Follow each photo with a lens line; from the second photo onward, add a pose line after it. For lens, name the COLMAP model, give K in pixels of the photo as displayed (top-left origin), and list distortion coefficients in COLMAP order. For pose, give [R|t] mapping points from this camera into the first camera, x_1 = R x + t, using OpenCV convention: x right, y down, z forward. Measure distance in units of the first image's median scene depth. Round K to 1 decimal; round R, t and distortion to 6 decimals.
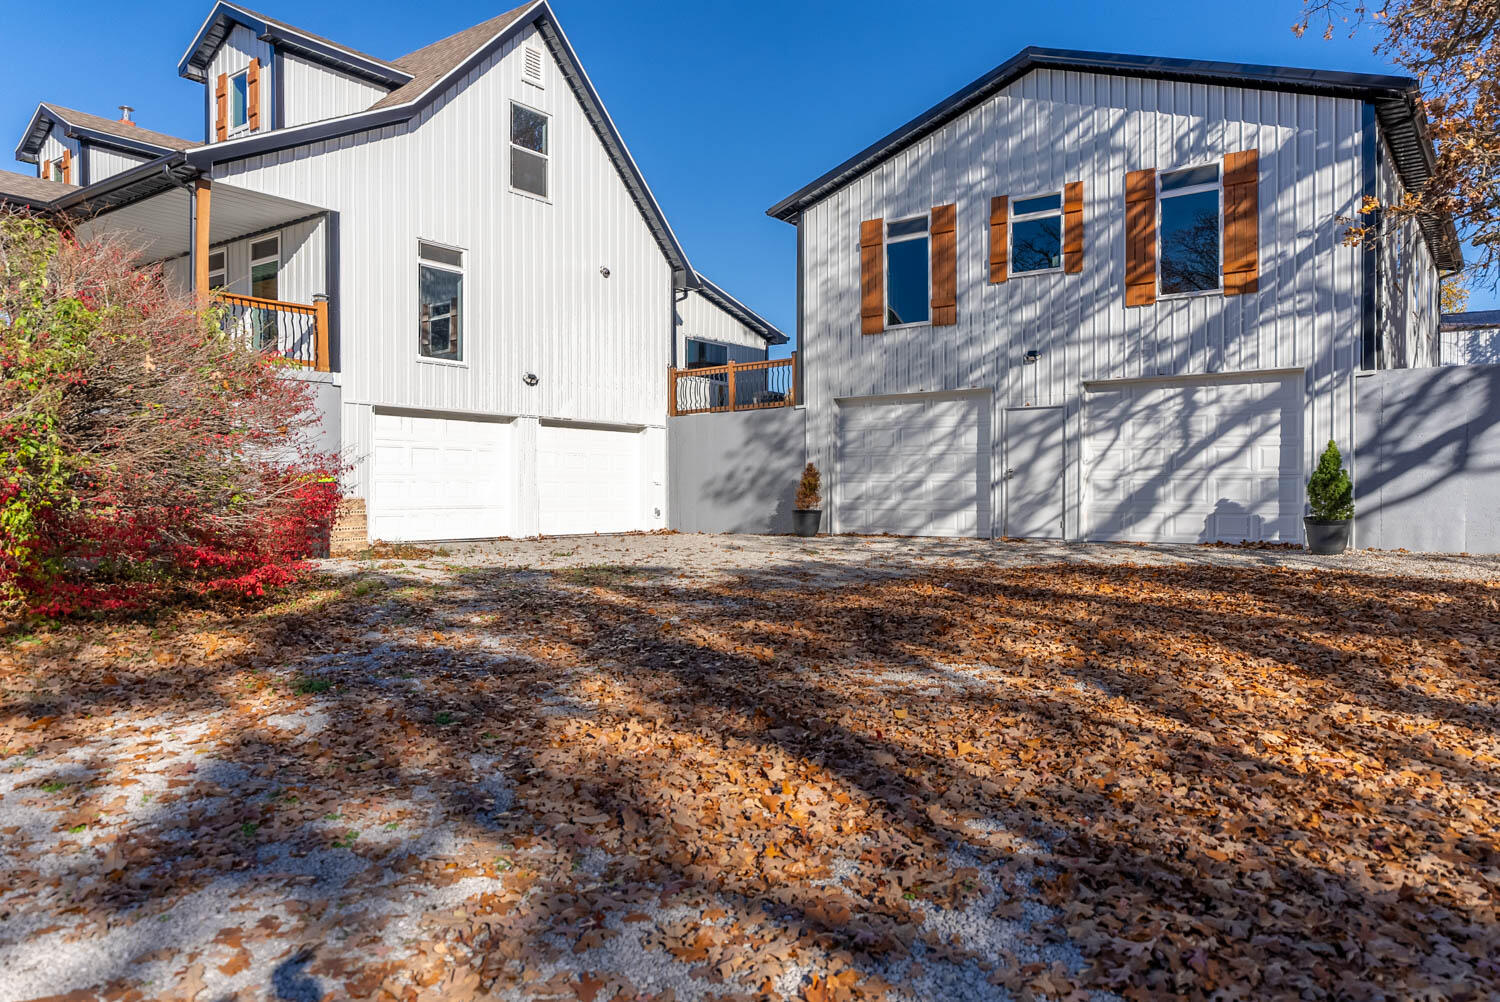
lens RADIAL K [[1036.2, 0, 752.8], [0, 1036.2, 502.9], [0, 0, 1]] dist [-0.025853, -0.001265]
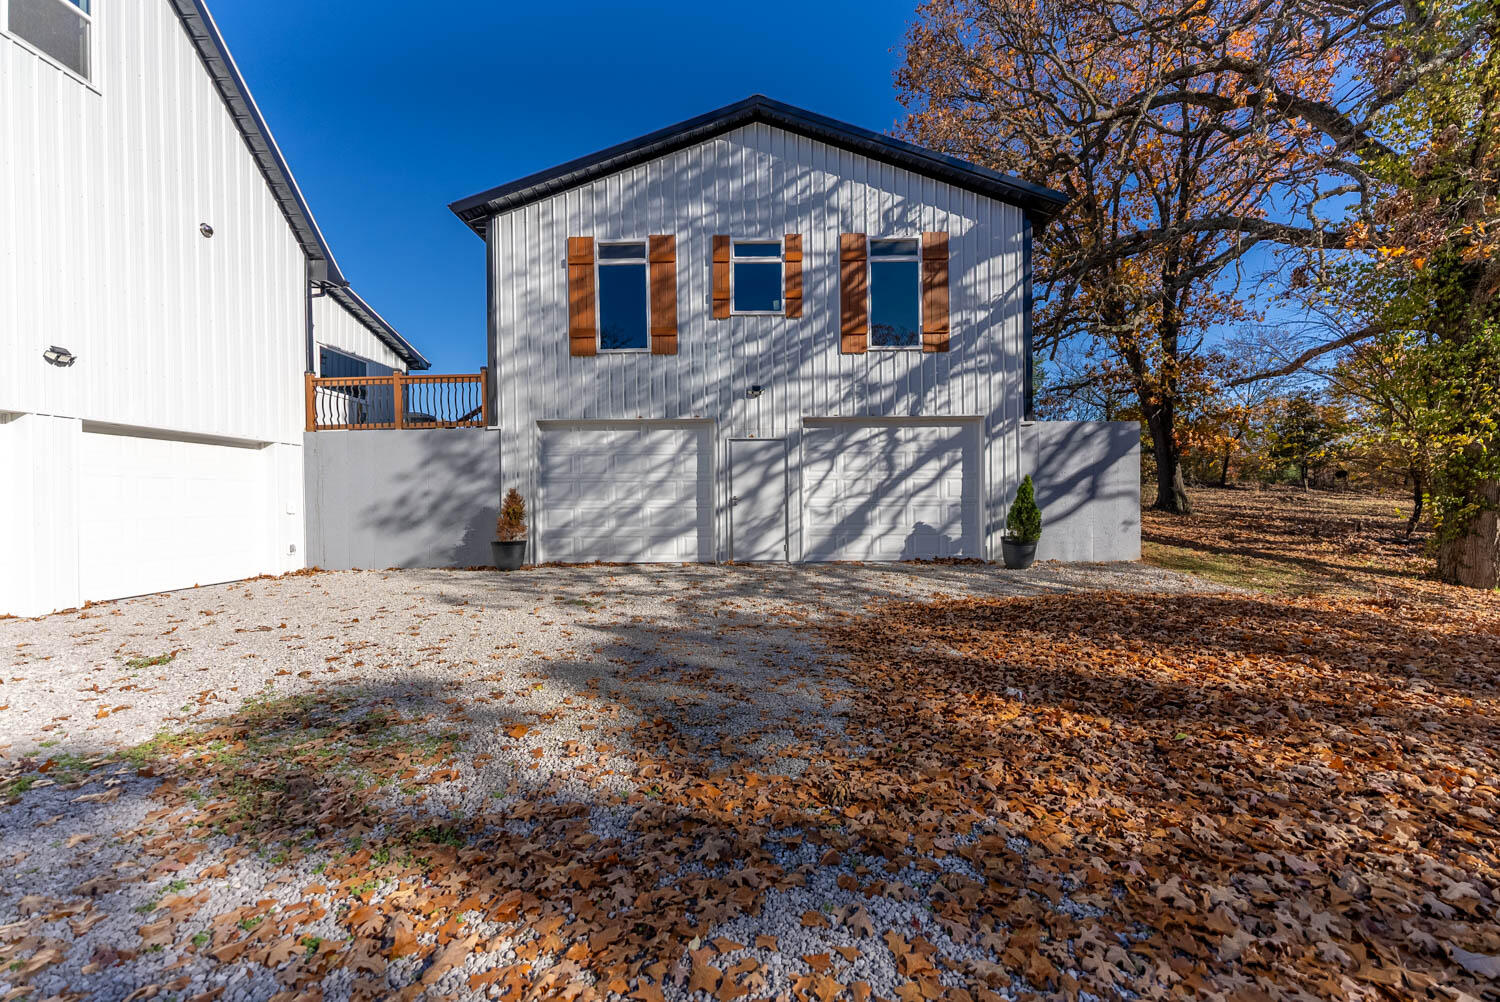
lens RADIAL K [[590.2, 0, 737.3], [0, 590.2, 503.7], [0, 0, 1]] dist [0.002149, -0.000855]
pose [[0.801423, -0.010714, 0.598001, -0.112888], [0.013557, 0.999908, -0.000254, -0.024874], [-0.597944, 0.008310, 0.801495, 0.529000]]
